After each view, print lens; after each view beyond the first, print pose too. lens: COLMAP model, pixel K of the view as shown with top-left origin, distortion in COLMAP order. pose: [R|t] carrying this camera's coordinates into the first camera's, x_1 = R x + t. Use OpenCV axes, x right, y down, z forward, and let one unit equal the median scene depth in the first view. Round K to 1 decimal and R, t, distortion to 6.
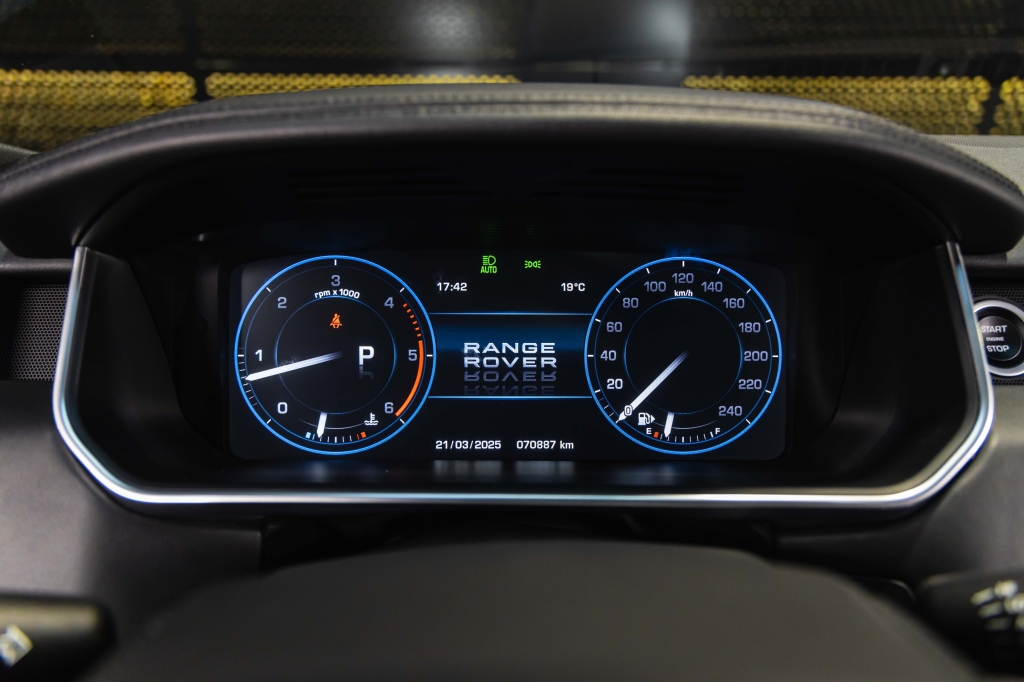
lens RADIAL K [[675.6, 0, 512.4], [0, 675.6, 343.5], [0, 0, 1]] dist [0.004674, -0.003110]
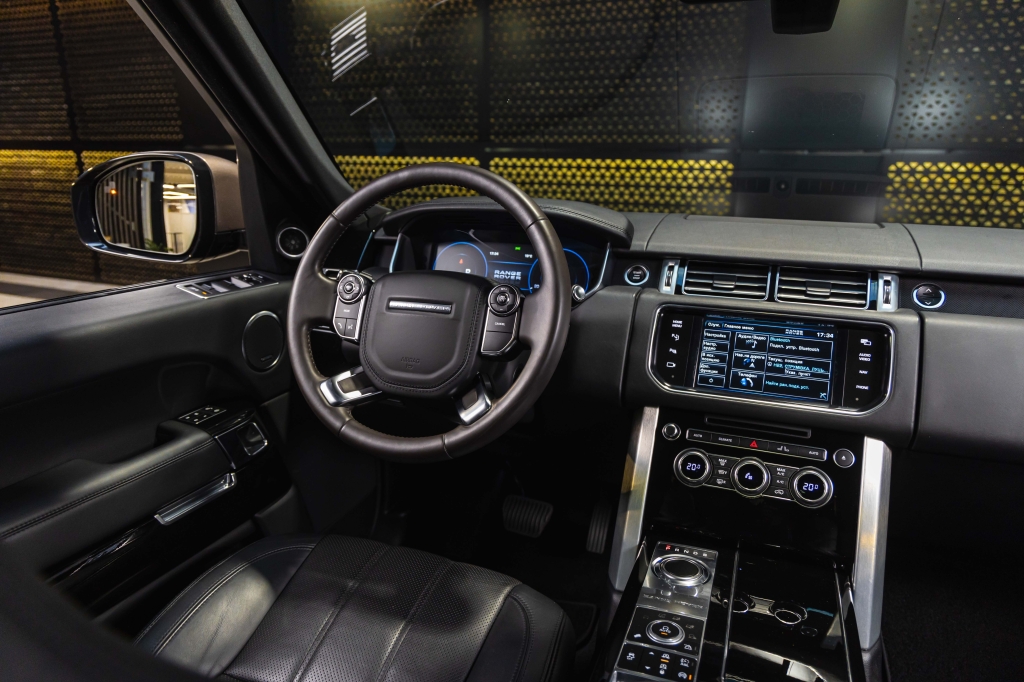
lens RADIAL K [[675.6, 0, 517.0], [0, 675.6, 337.4], [0, 0, 1]] dist [0.004674, -0.003110]
pose [[0.927388, 0.101160, -0.360163, 1.247944], [-0.138045, 0.987339, -0.078134, 0.564493], [0.347699, 0.122180, 0.929611, -1.991492]]
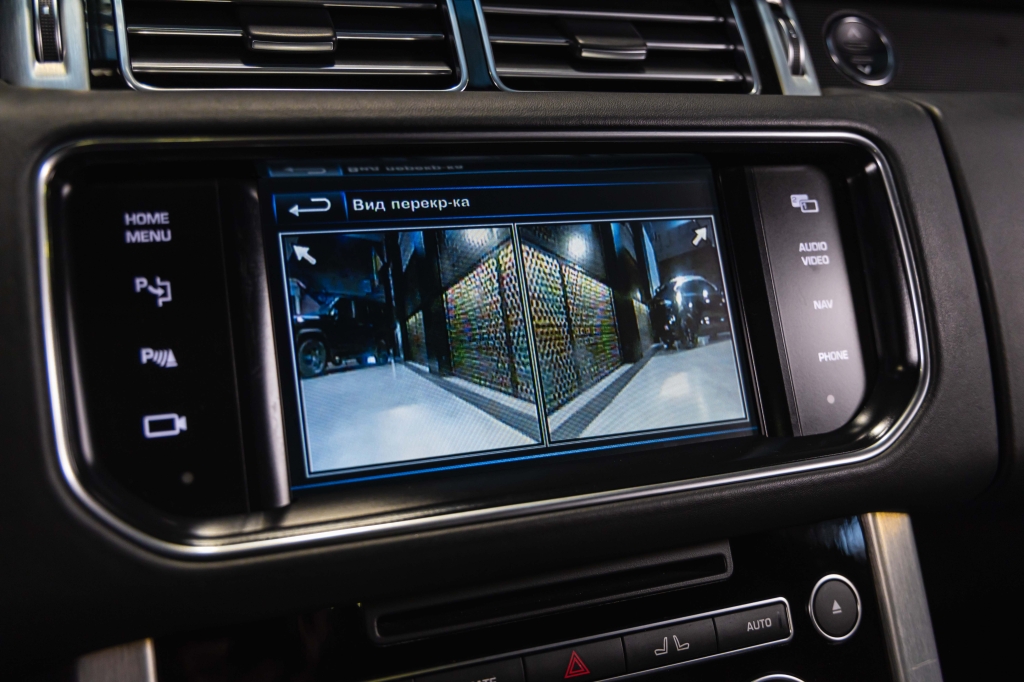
lens RADIAL K [[1047.1, 0, 518.2], [0, 1047.1, 342.9], [0, 0, 1]] dist [0.000877, 0.000000]
pose [[0.932429, -0.083191, 0.351646, 0.831136], [0.088587, 0.996068, 0.000747, 0.333846], [-0.350326, 0.030455, 0.936133, -0.185143]]
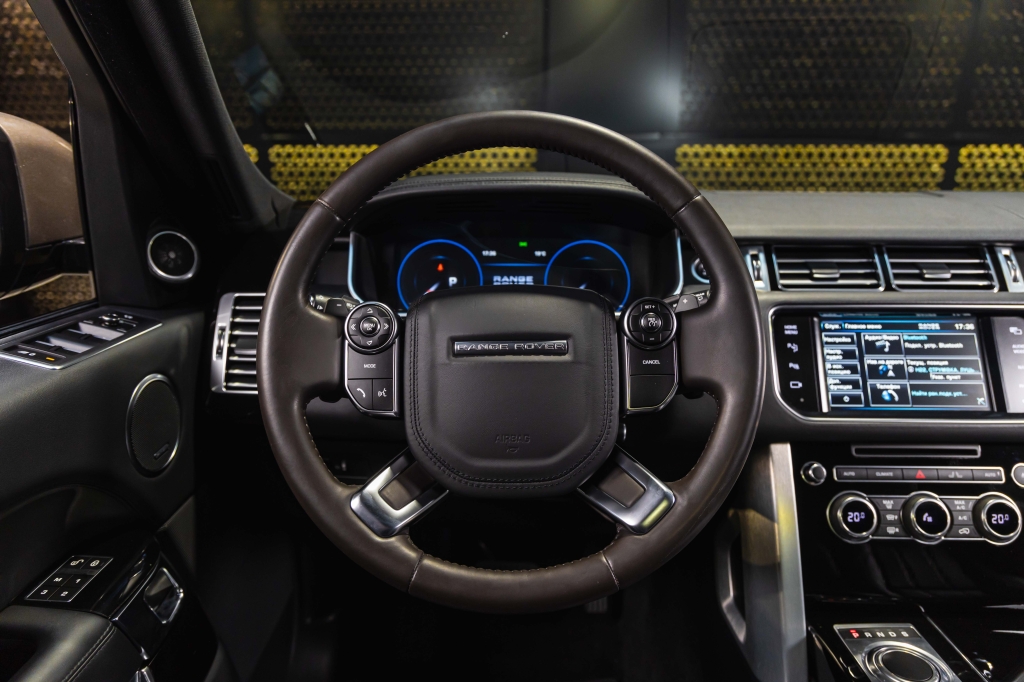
lens RADIAL K [[675.6, 0, 511.1], [0, 675.6, 333.3], [0, 0, 1]] dist [0.004674, -0.003110]
pose [[0.999540, 0.001562, -0.030294, 0.060175], [-0.004508, 0.995232, -0.097432, 0.425576], [0.029997, 0.097524, 0.994781, -1.329818]]
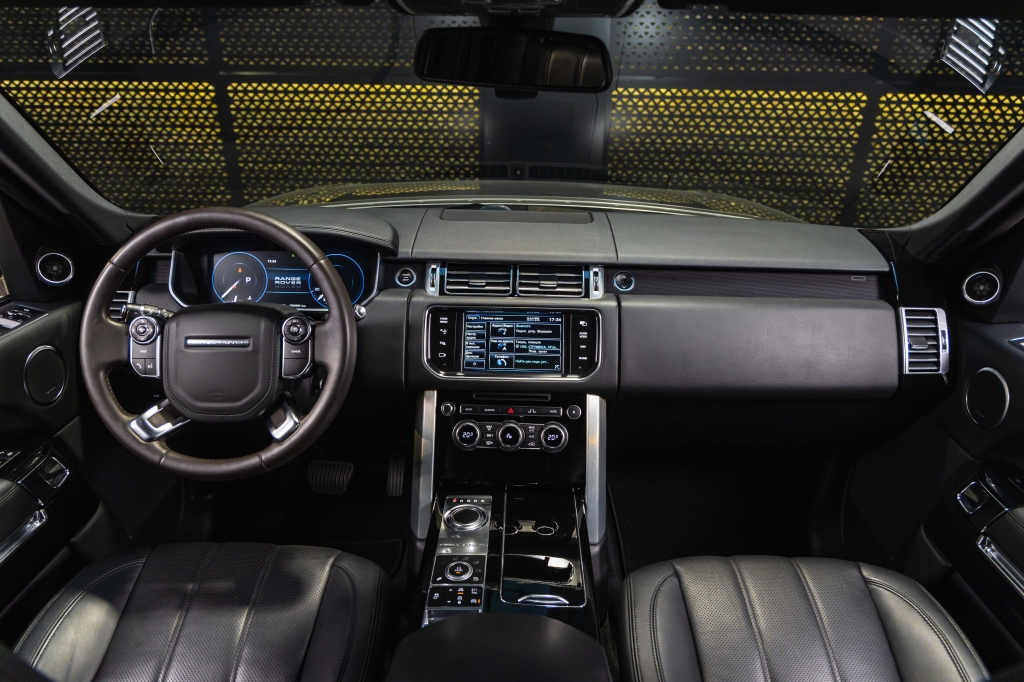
lens RADIAL K [[675.6, 0, 508.3], [0, 675.6, 340.7], [0, 0, 1]] dist [0.004674, -0.003110]
pose [[0.999024, 0.020124, -0.039315, 1.309322], [-0.018450, 0.998926, 0.042491, 0.160682], [0.040128, -0.041725, 0.998323, -2.542999]]
